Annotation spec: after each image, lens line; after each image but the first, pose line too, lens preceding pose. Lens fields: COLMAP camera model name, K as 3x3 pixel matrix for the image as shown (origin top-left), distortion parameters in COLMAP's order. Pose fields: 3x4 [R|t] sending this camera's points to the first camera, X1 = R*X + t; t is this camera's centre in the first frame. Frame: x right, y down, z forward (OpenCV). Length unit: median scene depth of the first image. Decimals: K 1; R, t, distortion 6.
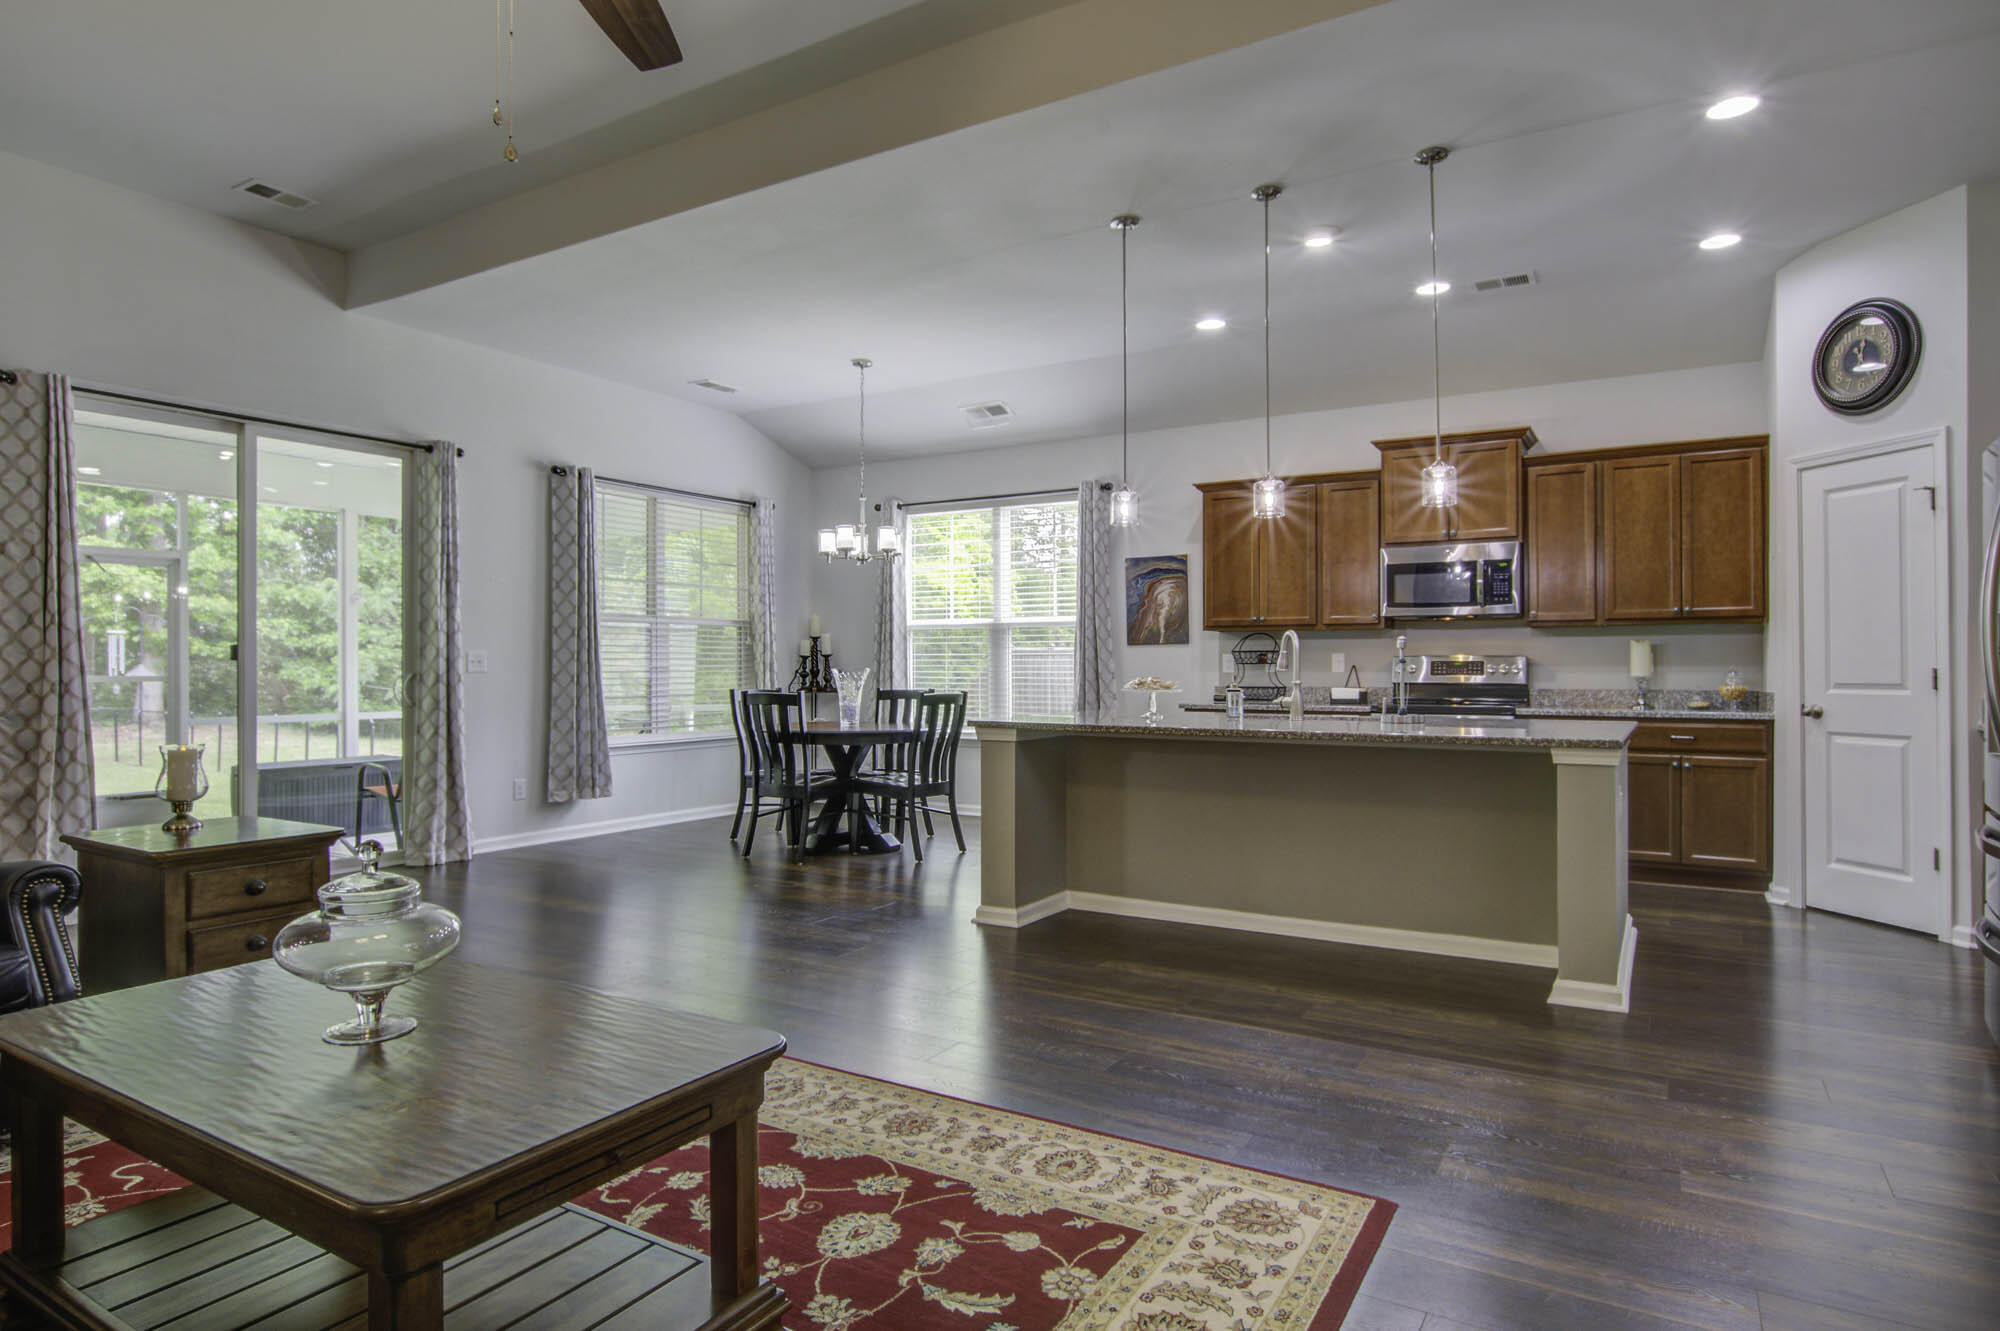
lens RADIAL K [[1118.4, 0, 991.2], [0, 1118.4, 664.2], [0, 0, 1]] dist [-0.008935, 0.000191]
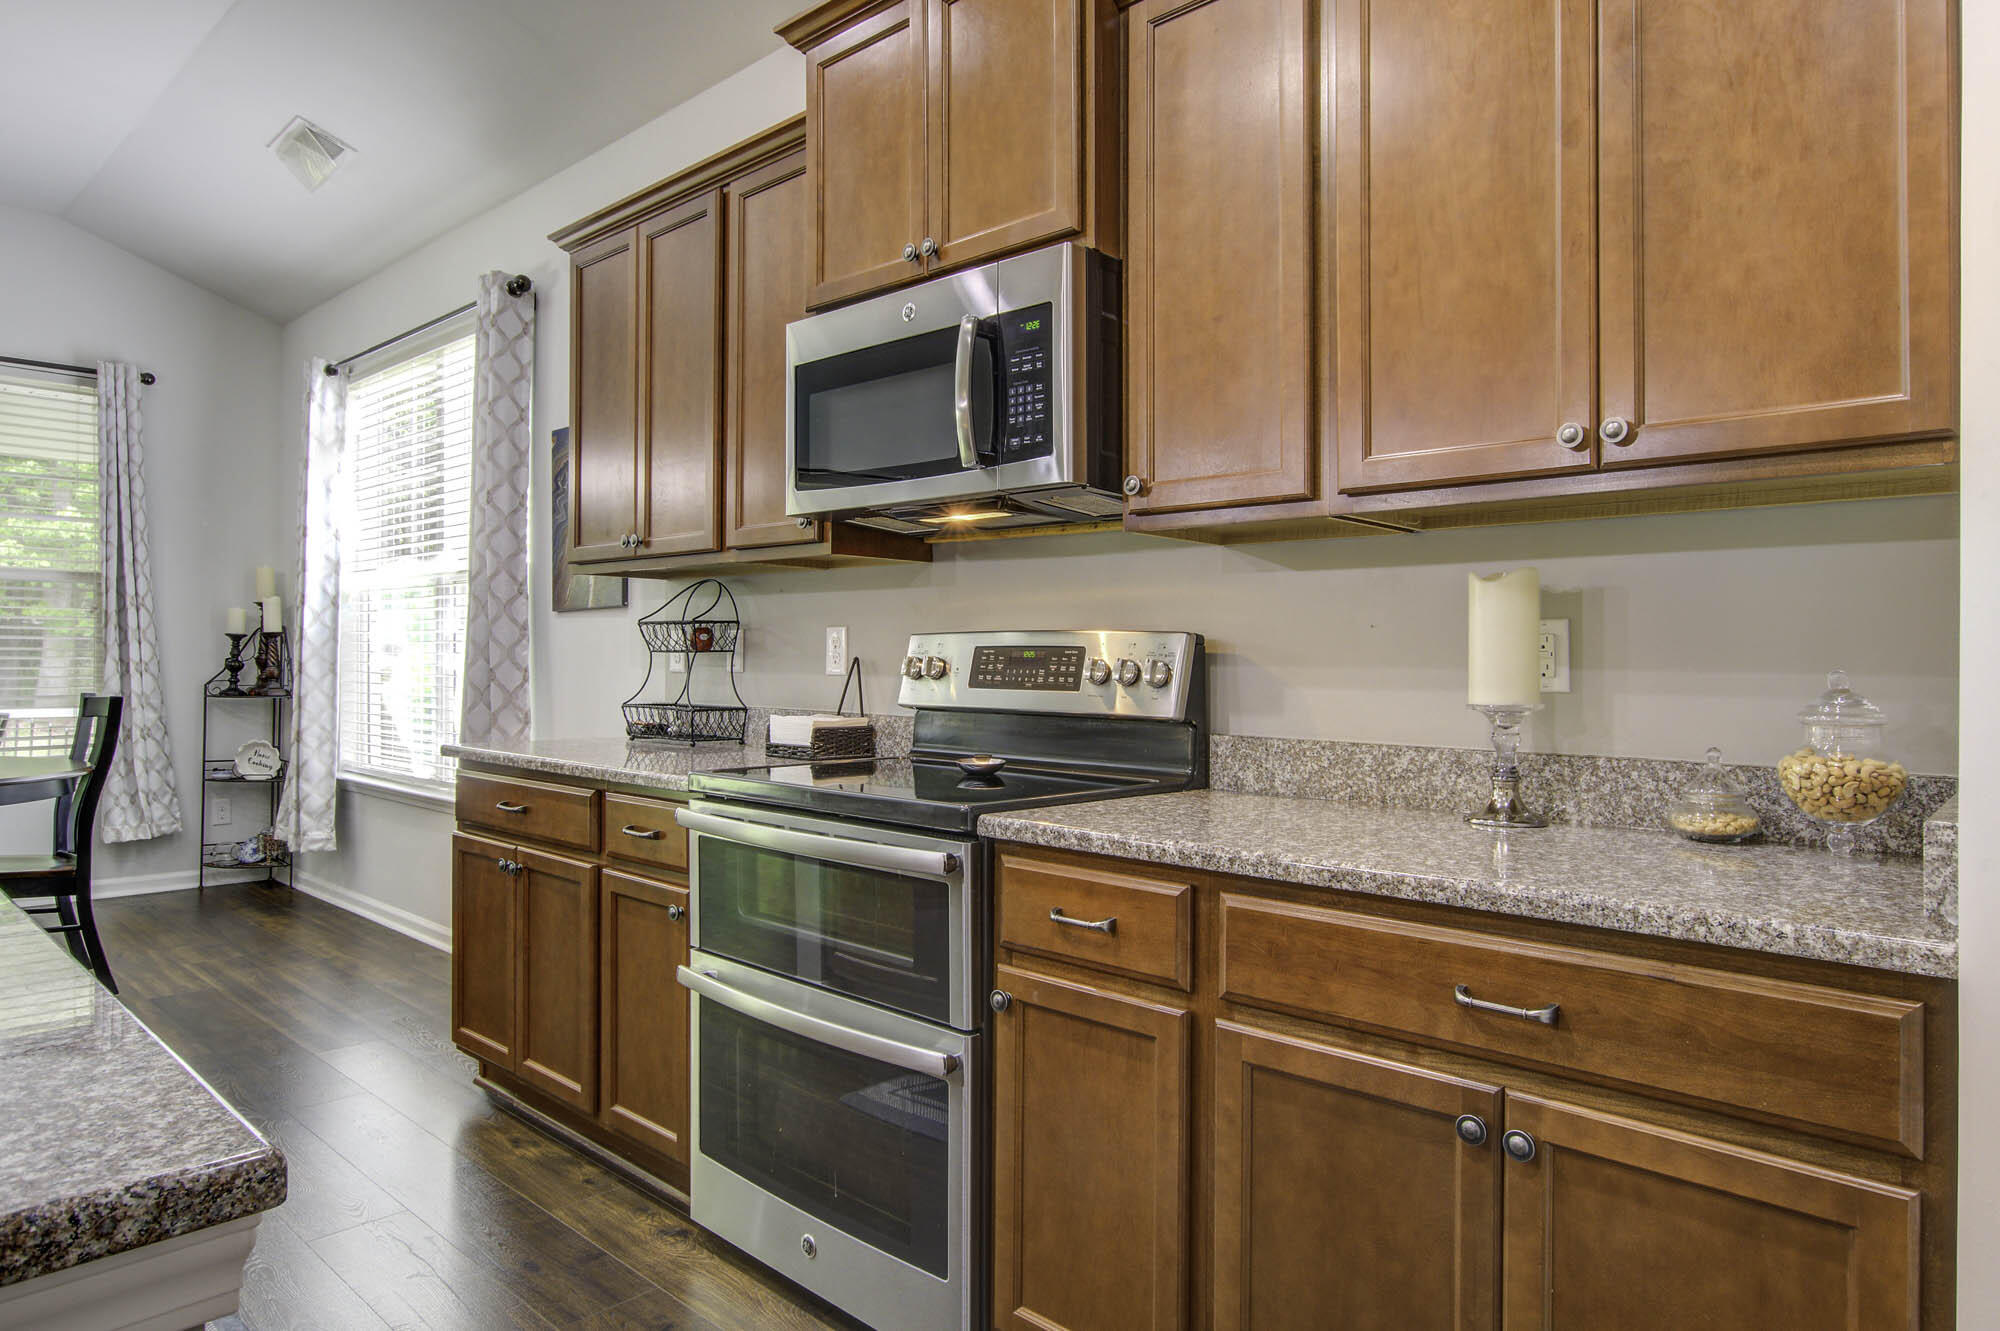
lens RADIAL K [[1206.1, 0, 962.8], [0, 1206.1, 651.5], [0, 0, 1]] dist [-0.016917, 0.000257]
pose [[0.978417, 0.007416, -0.206505, 0.437371], [-0.007962, 0.999967, -0.001816, -0.000586], [0.206485, 0.003421, 0.978444, 0.583732]]
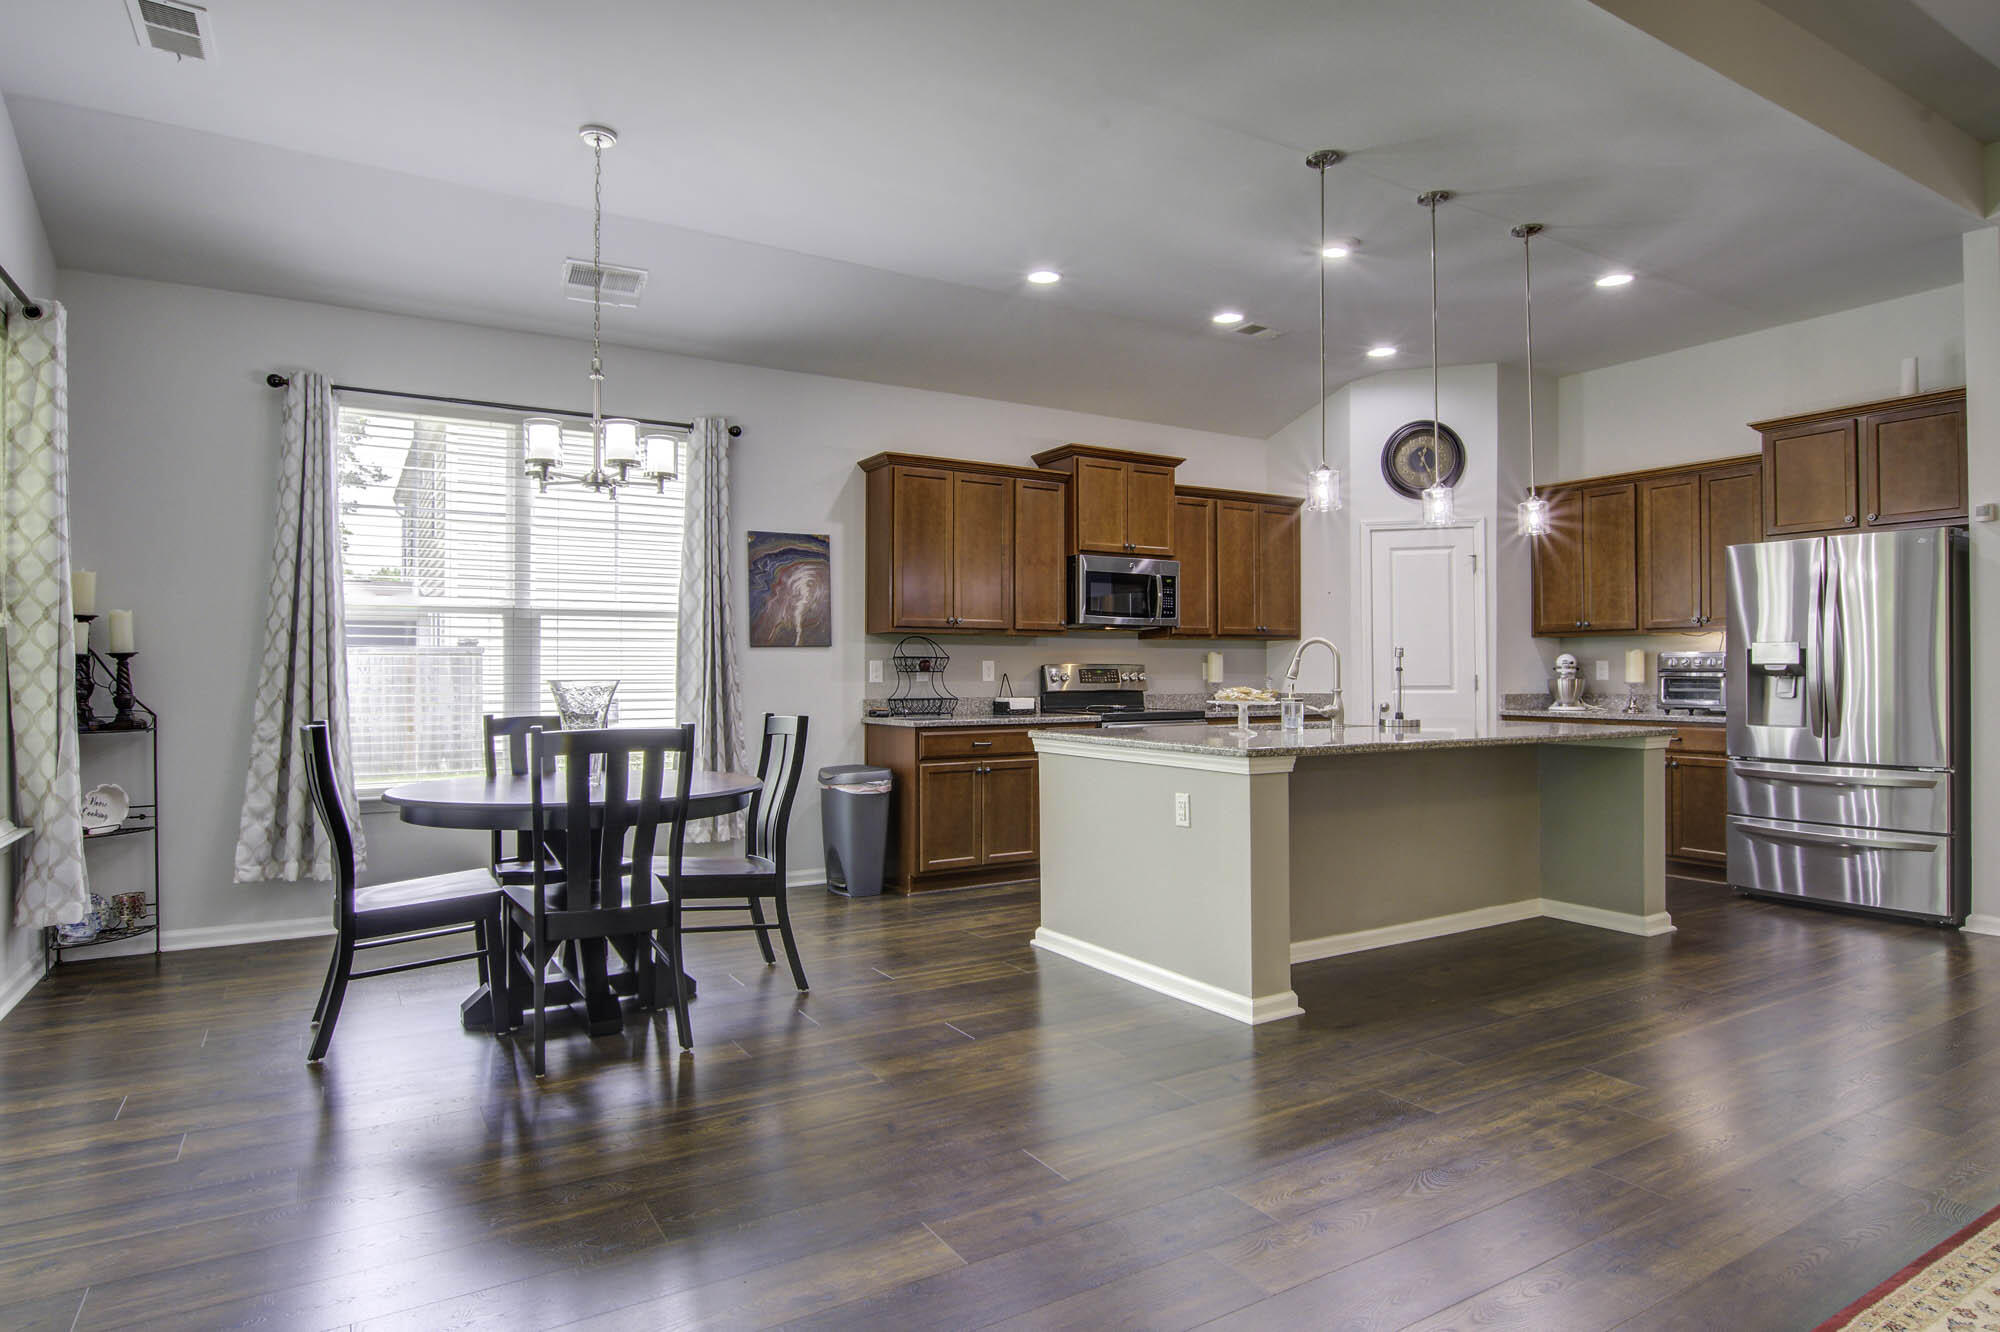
lens RADIAL K [[1118.4, 0, 991.2], [0, 1118.4, 664.7], [0, 0, 1]] dist [-0.008935, 0.000191]
pose [[0.463000, 0.007006, 0.886330, -0.509618], [0.001945, 0.999958, -0.008920, 0.001929], [-0.886356, 0.005854, 0.462968, 0.559125]]
